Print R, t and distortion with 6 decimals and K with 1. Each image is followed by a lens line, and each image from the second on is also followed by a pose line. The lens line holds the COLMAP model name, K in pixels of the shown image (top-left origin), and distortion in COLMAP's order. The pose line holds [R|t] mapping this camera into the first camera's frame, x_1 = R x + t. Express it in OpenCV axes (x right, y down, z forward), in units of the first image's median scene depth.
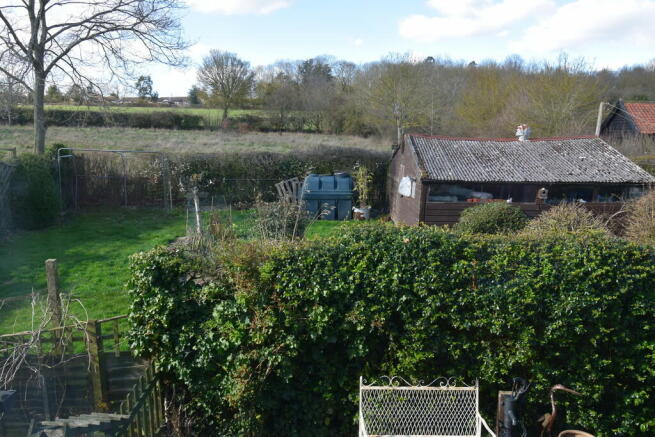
lens RADIAL K [[564.4, 0, 327.5], [0, 564.4, 218.5], [0, 0, 1]] dist [0.001456, -0.005157]
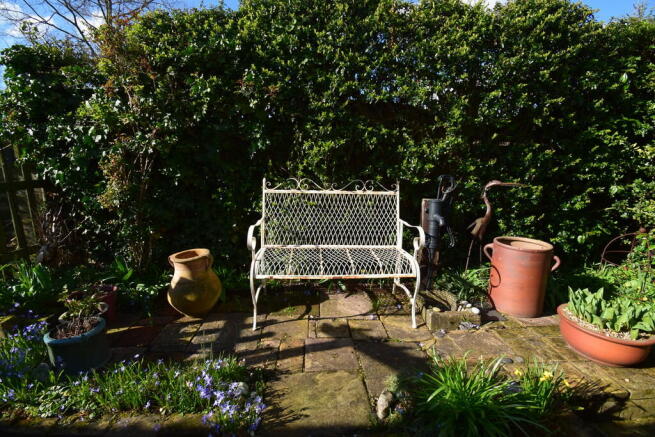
lens RADIAL K [[287.2, 0, 327.5], [0, 287.2, 218.5], [0, 0, 1]] dist [-0.000344, -0.000673]
pose [[0.999883, -0.008614, 0.012677, 0.150745], [0.008661, 0.999956, -0.003643, 0.344161], [-0.012645, 0.003752, 0.999913, 0.558464]]
